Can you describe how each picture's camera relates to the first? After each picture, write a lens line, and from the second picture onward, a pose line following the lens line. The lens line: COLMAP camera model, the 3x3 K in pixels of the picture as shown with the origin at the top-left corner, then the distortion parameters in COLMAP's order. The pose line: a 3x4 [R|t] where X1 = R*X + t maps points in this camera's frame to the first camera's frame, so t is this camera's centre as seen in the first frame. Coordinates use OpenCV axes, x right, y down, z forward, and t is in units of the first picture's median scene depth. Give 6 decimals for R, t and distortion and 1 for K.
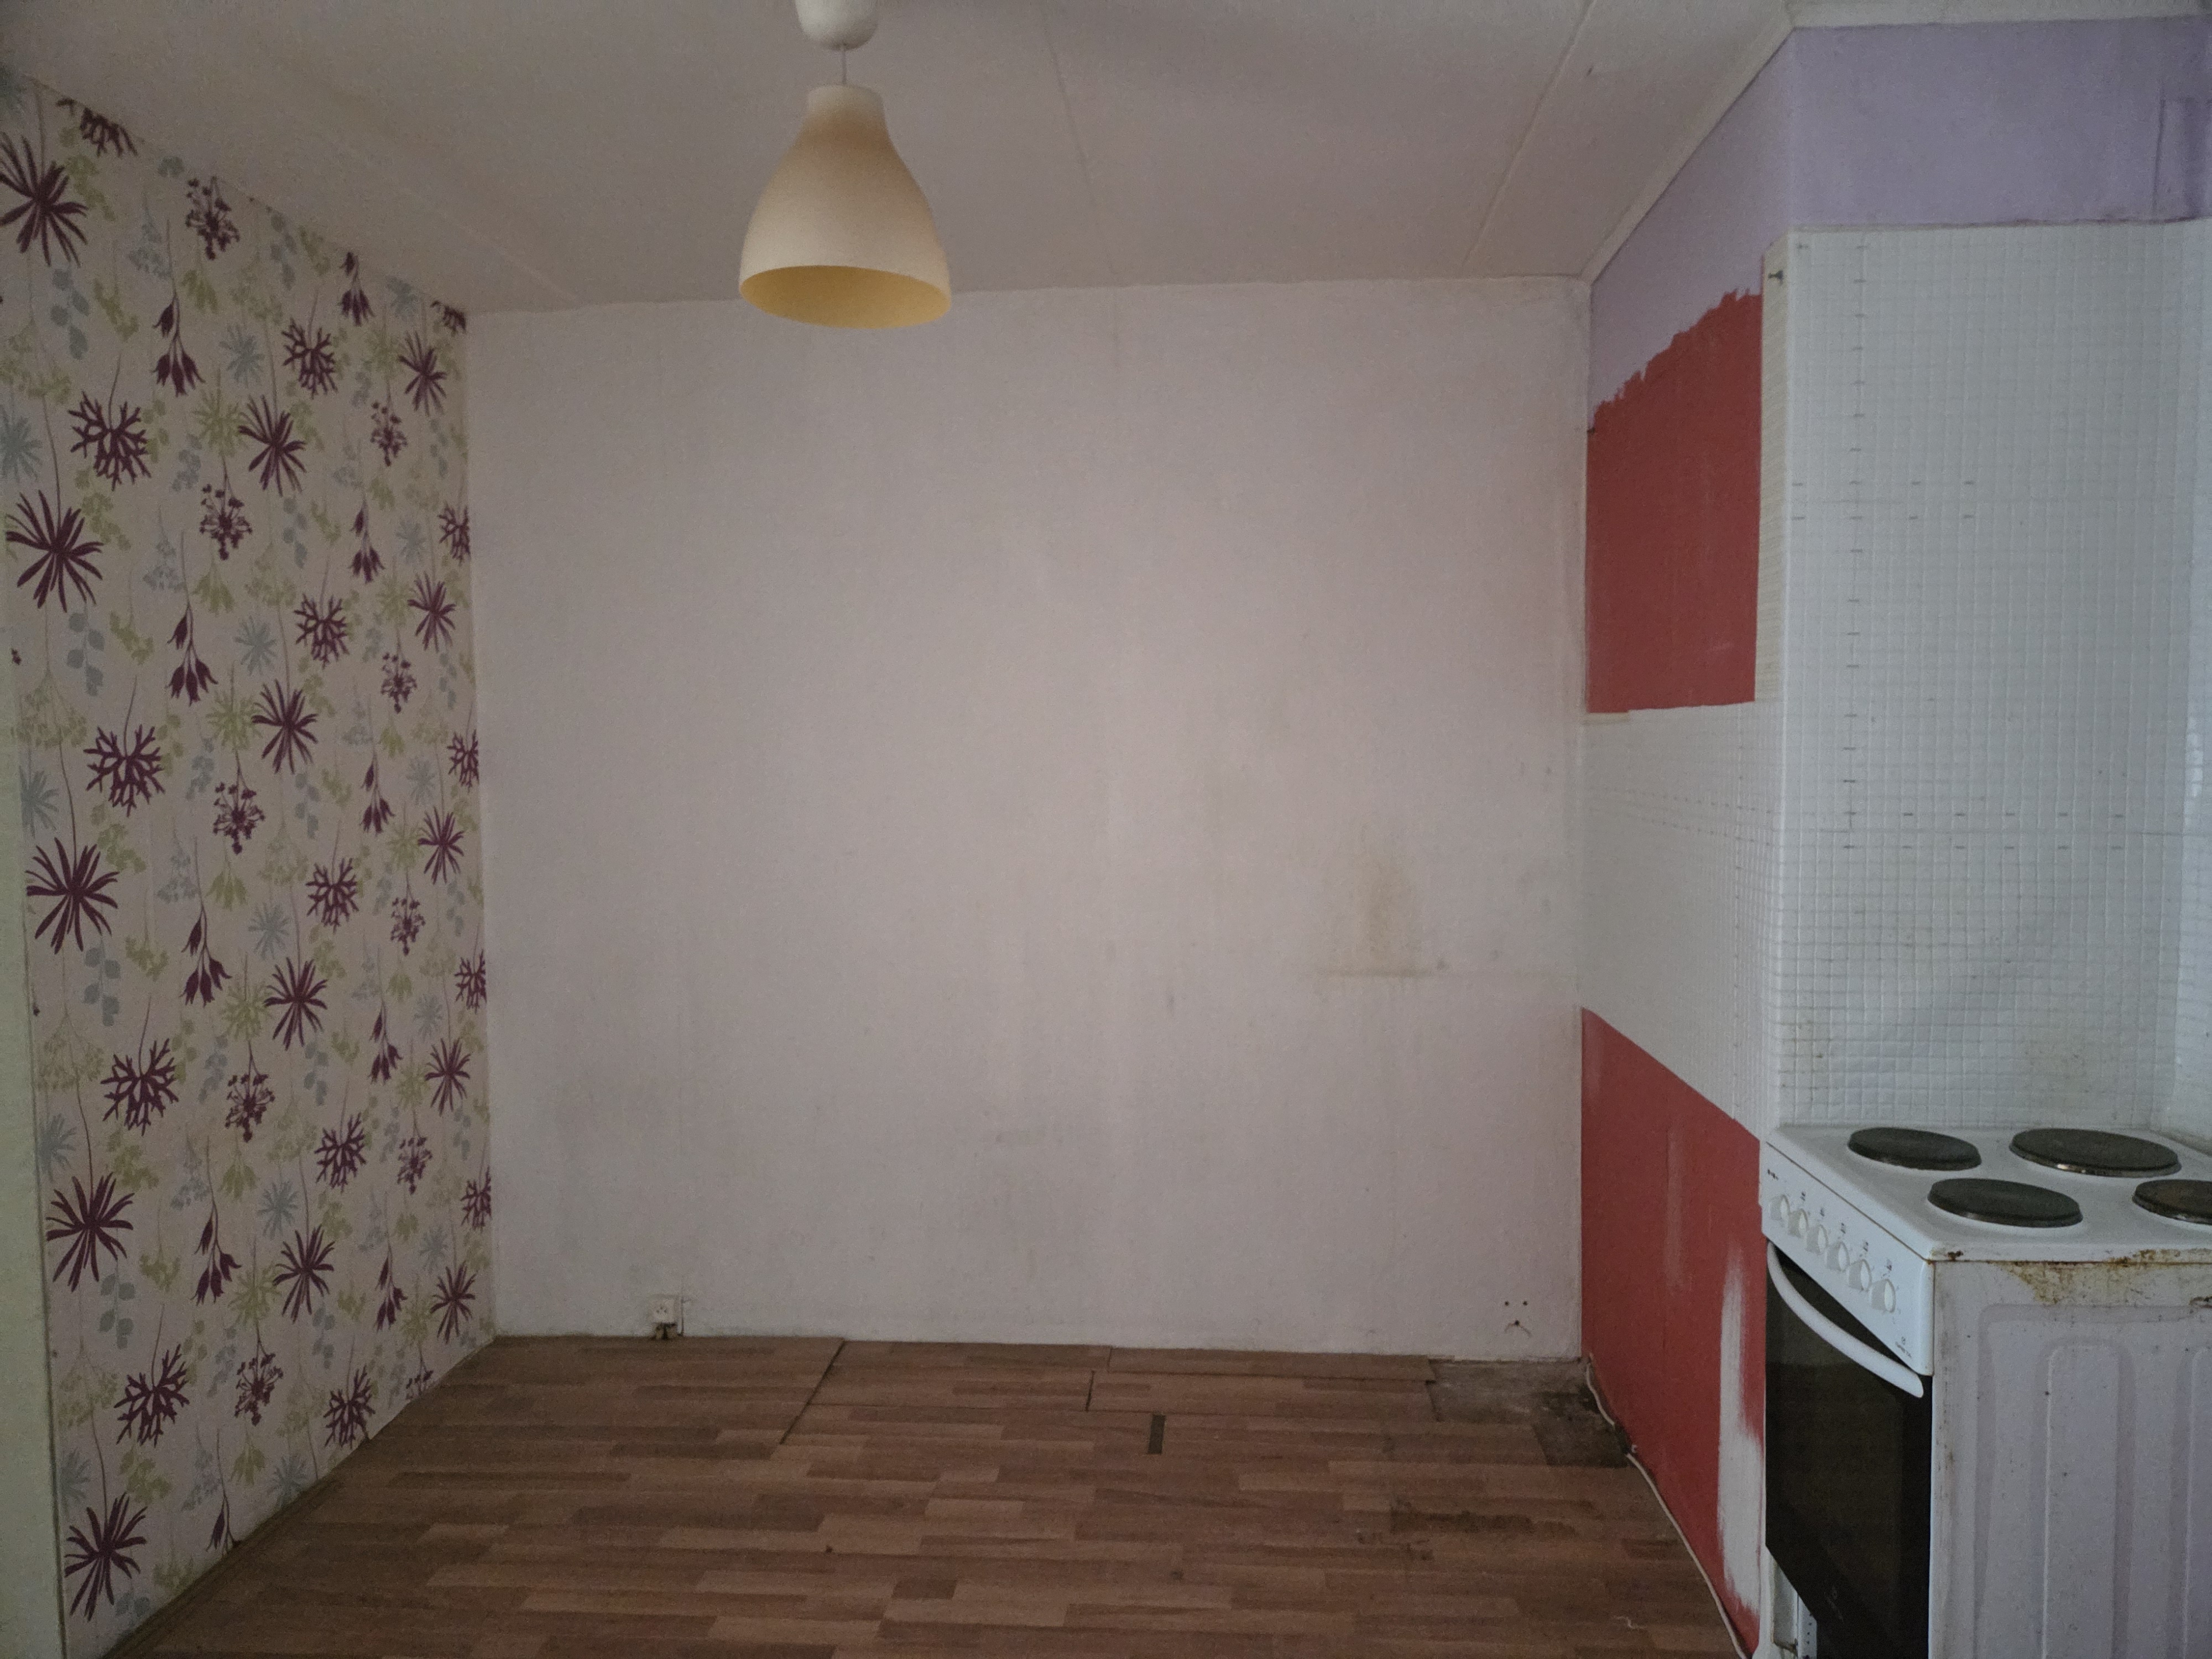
lens RADIAL K [[1460.4, 0, 1104.8], [0, 1460.4, 827.7], [0, 0, 1]] dist [-0.003644, -0.000395]
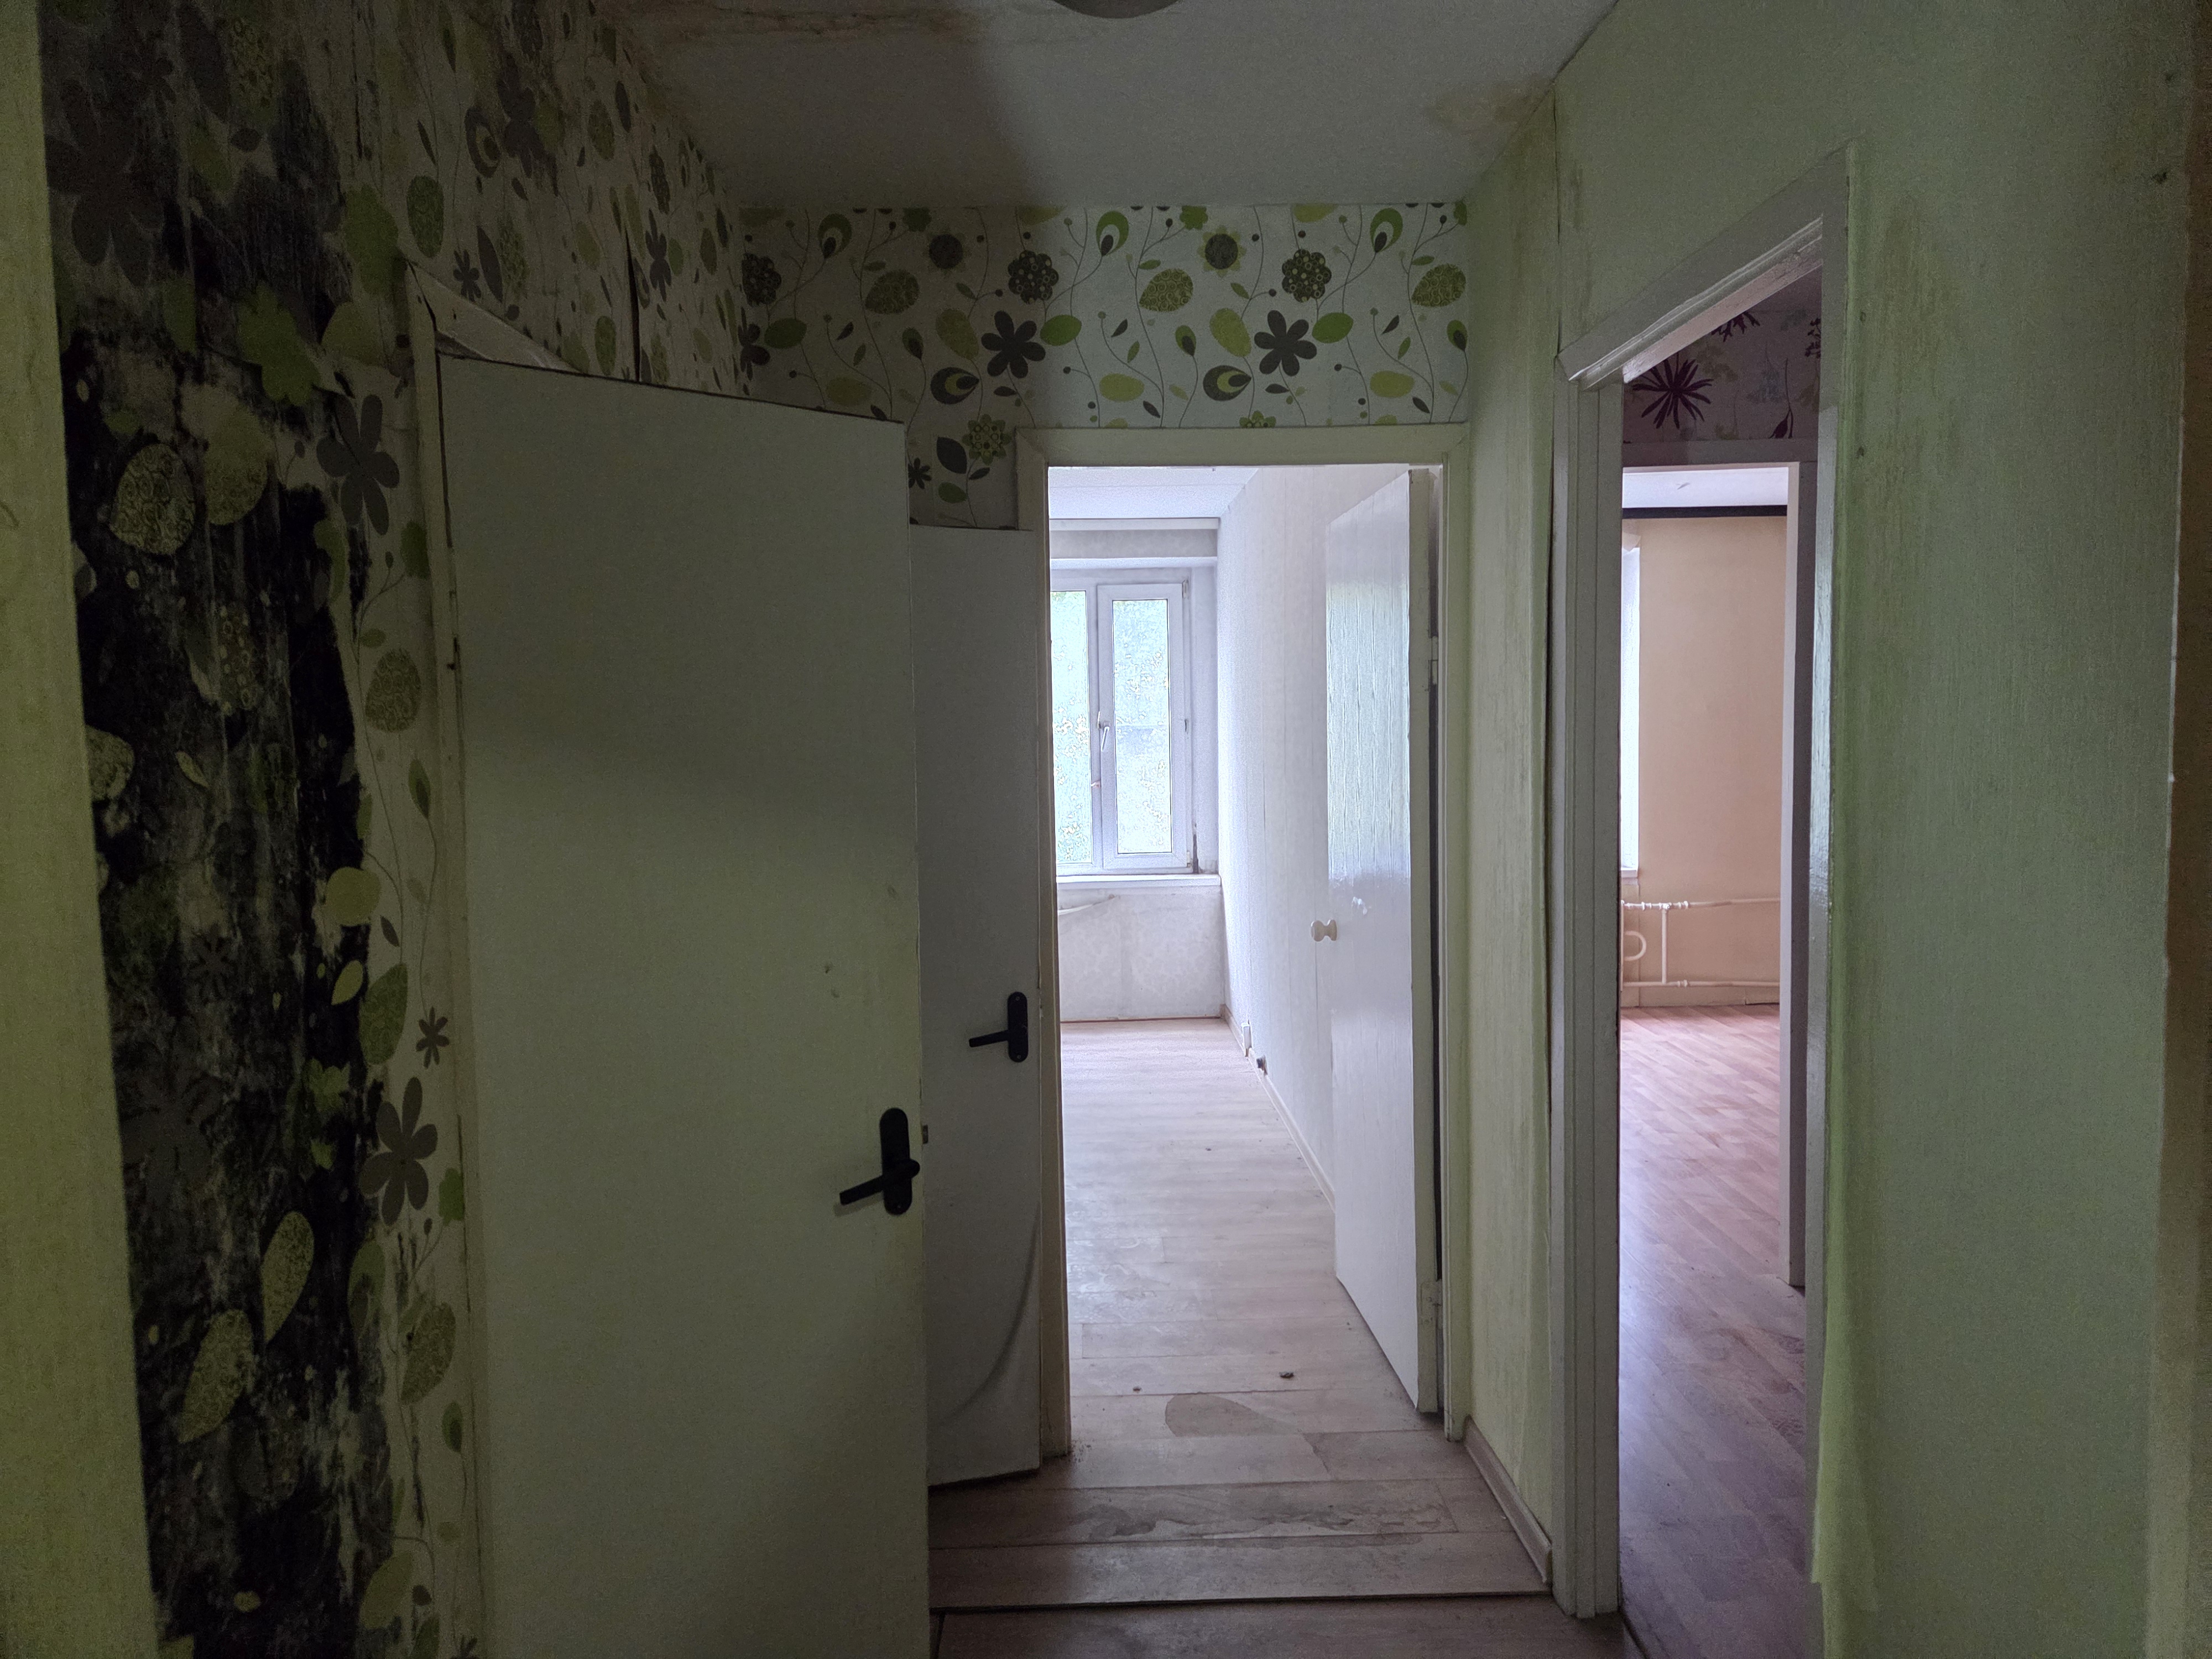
lens RADIAL K [[1460.4, 0, 1101.8], [0, 1460.4, 834.4], [0, 0, 1]] dist [-0.003644, -0.000395]
pose [[0.138904, 0.054674, -0.988795, 0.708298], [-0.033683, 0.998158, 0.050459, 0.433296], [0.989733, 0.026297, 0.140490, 0.203240]]
